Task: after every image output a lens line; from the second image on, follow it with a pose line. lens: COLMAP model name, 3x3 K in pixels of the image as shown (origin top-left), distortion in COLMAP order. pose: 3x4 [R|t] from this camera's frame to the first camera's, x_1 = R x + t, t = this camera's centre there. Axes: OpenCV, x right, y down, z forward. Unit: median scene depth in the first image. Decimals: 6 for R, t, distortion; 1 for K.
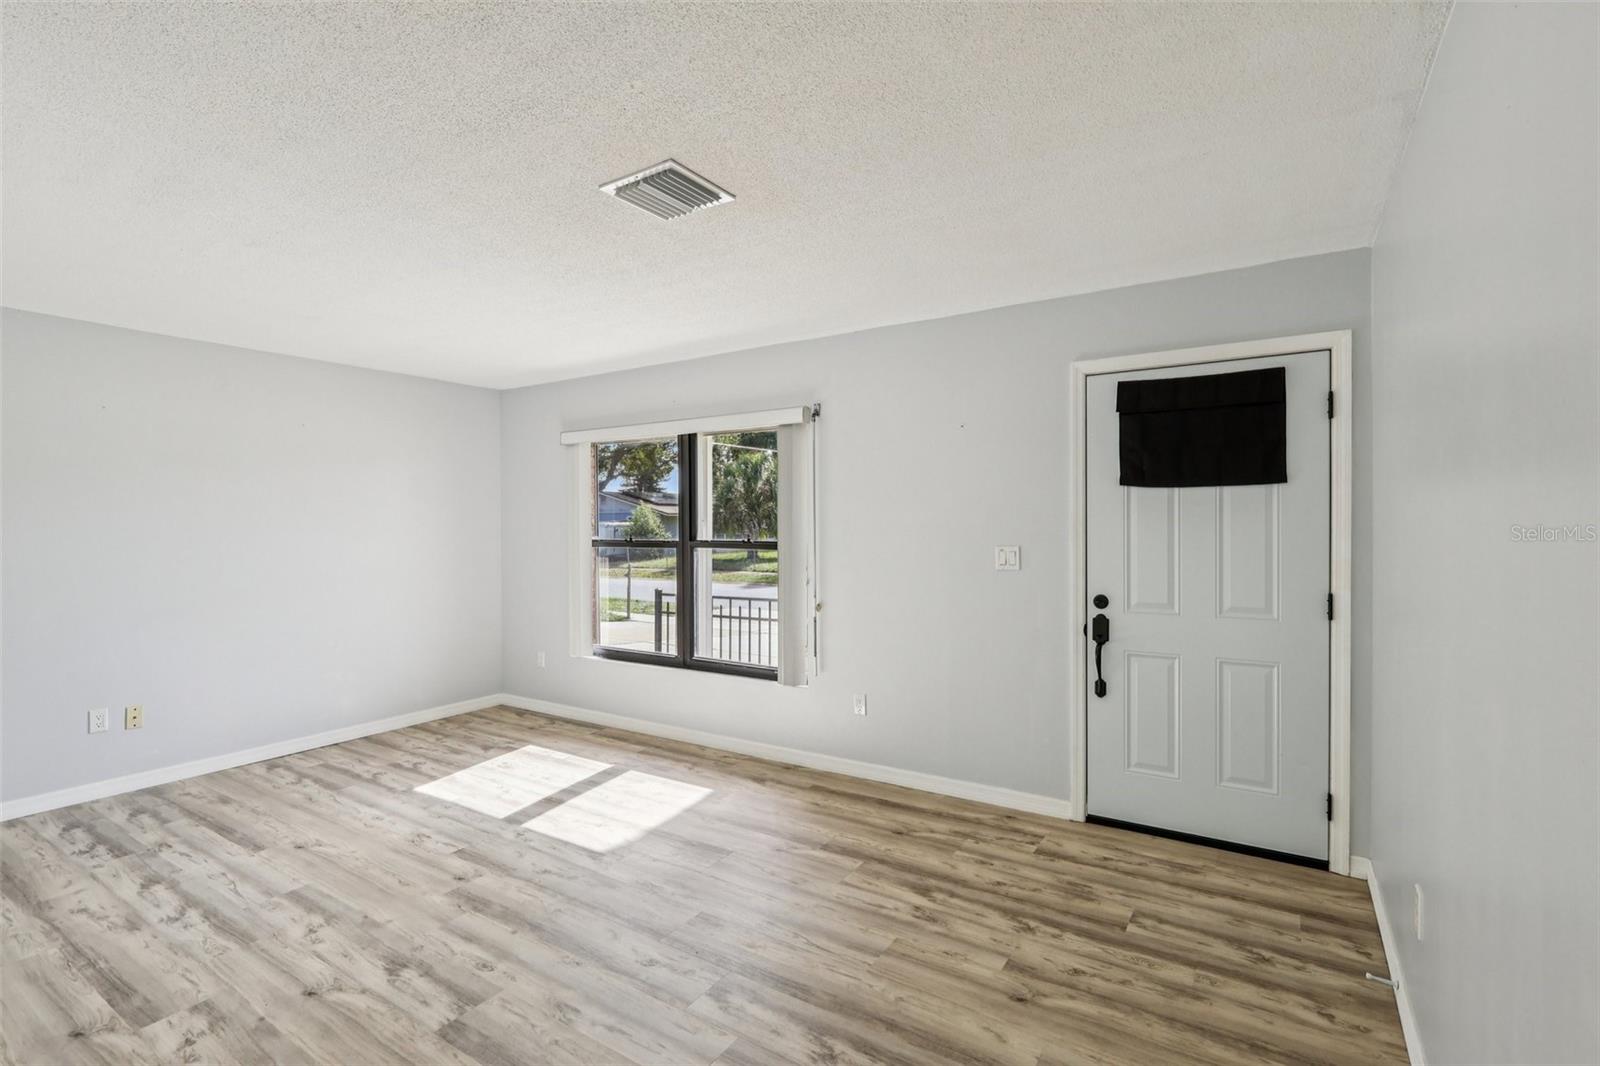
lens RADIAL K [[740.4, 0, 792.8], [0, 740.4, 527.6], [0, 0, 1]] dist [-0.002339, 0.001041]
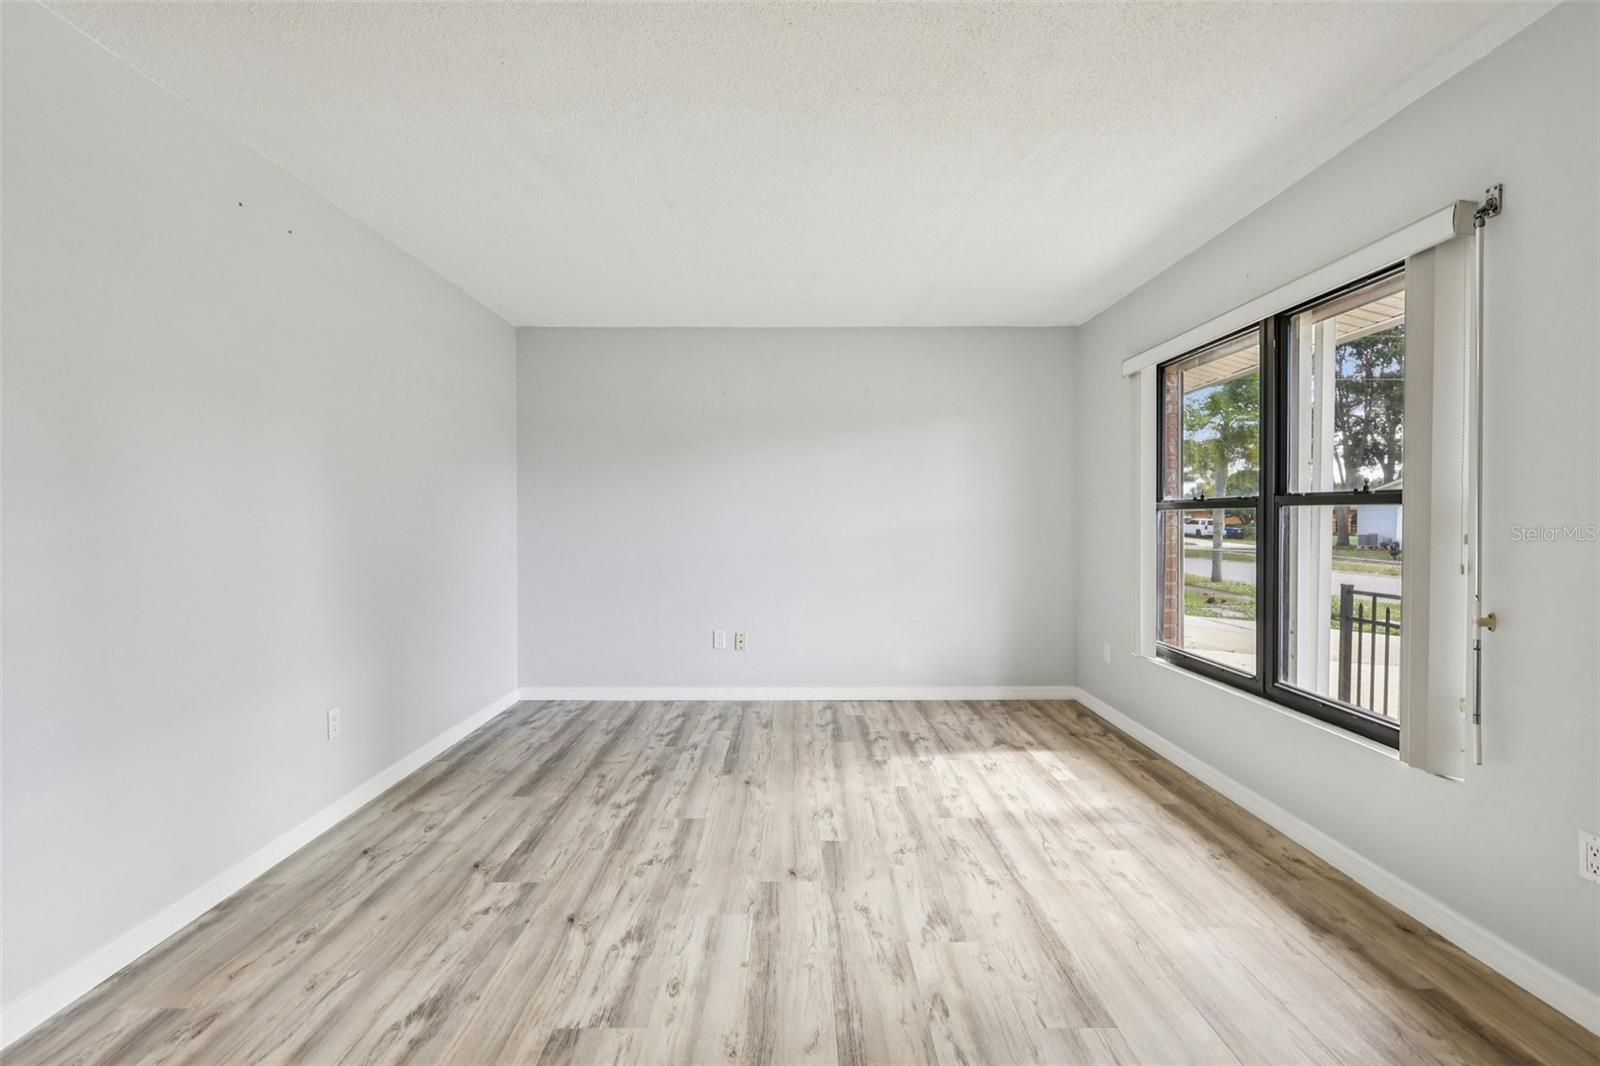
lens RADIAL K [[740.4, 0, 792.8], [0, 740.4, 527.6], [0, 0, 1]] dist [-0.002339, 0.001041]
pose [[0.552454, 0.016828, -0.833373, 0.183047], [-0.005925, 0.999850, 0.016262, 0.043340], [0.833522, -0.004046, 0.552471, 0.375653]]
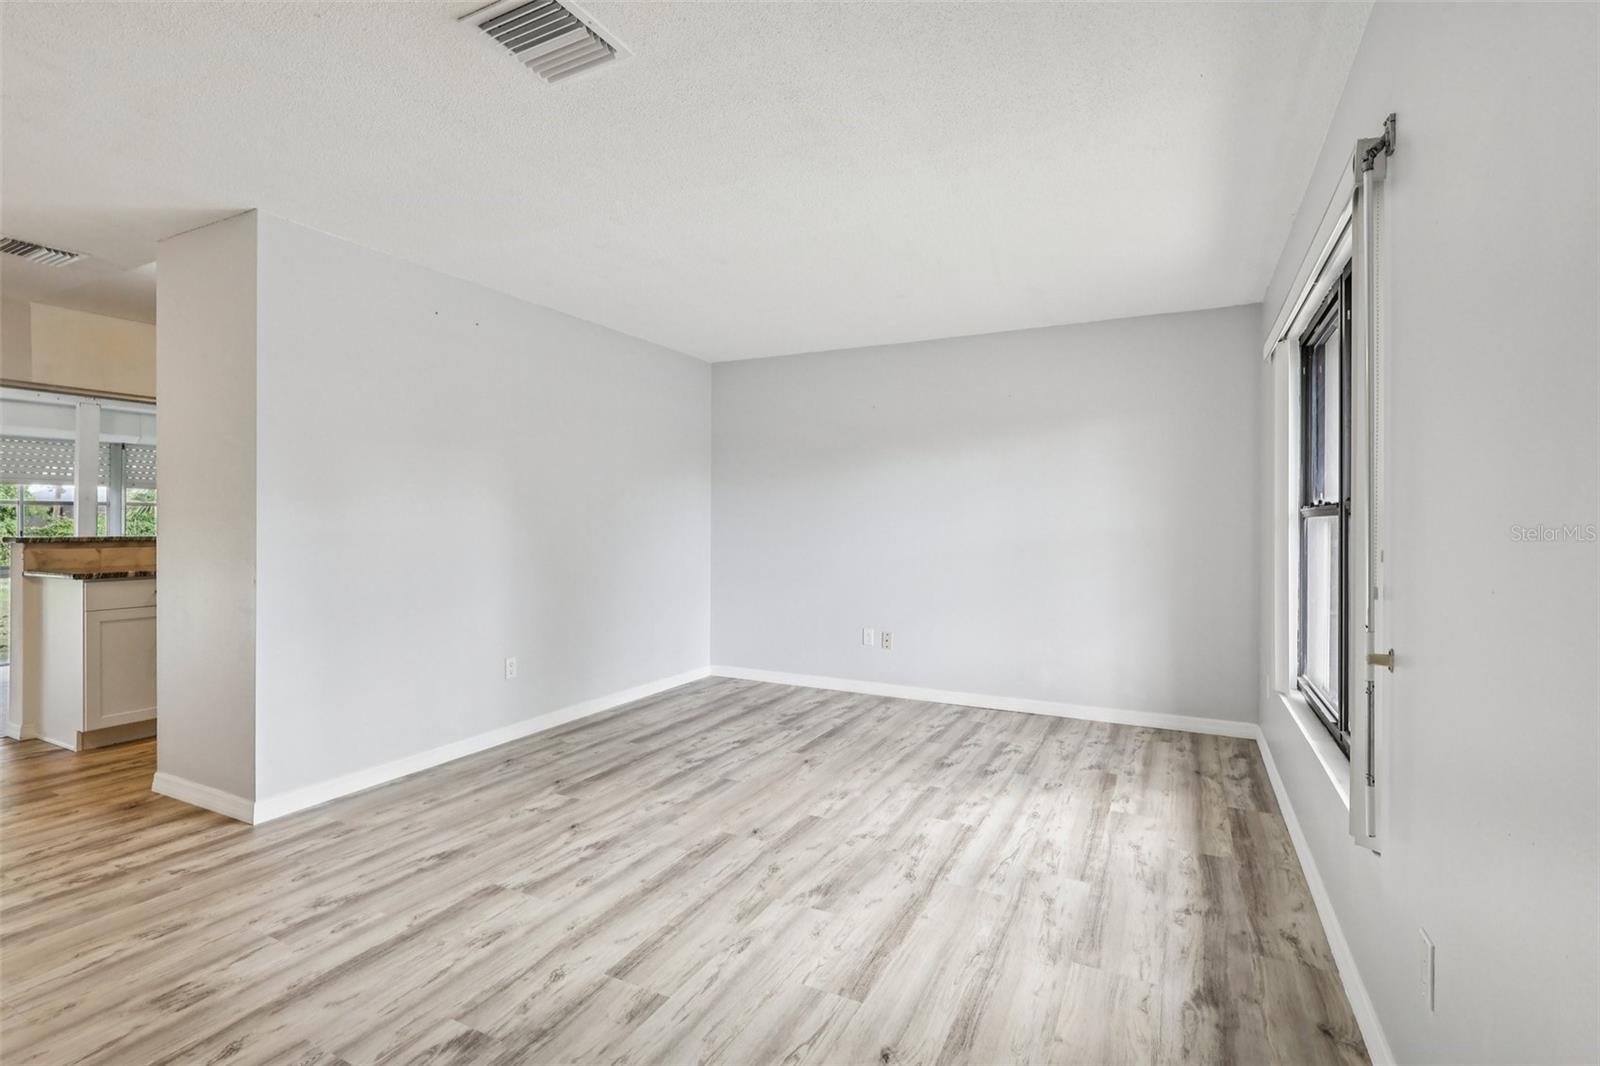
lens RADIAL K [[737.9, 0, 796.5], [0, 737.9, 524.5], [0, 0, 1]] dist [-0.001713, 0.000902]
pose [[0.113957, 0.010281, -0.993432, 0.377001], [-0.010167, 0.999906, 0.009182, 0.039074], [0.993434, 0.009054, 0.114051, 0.667671]]
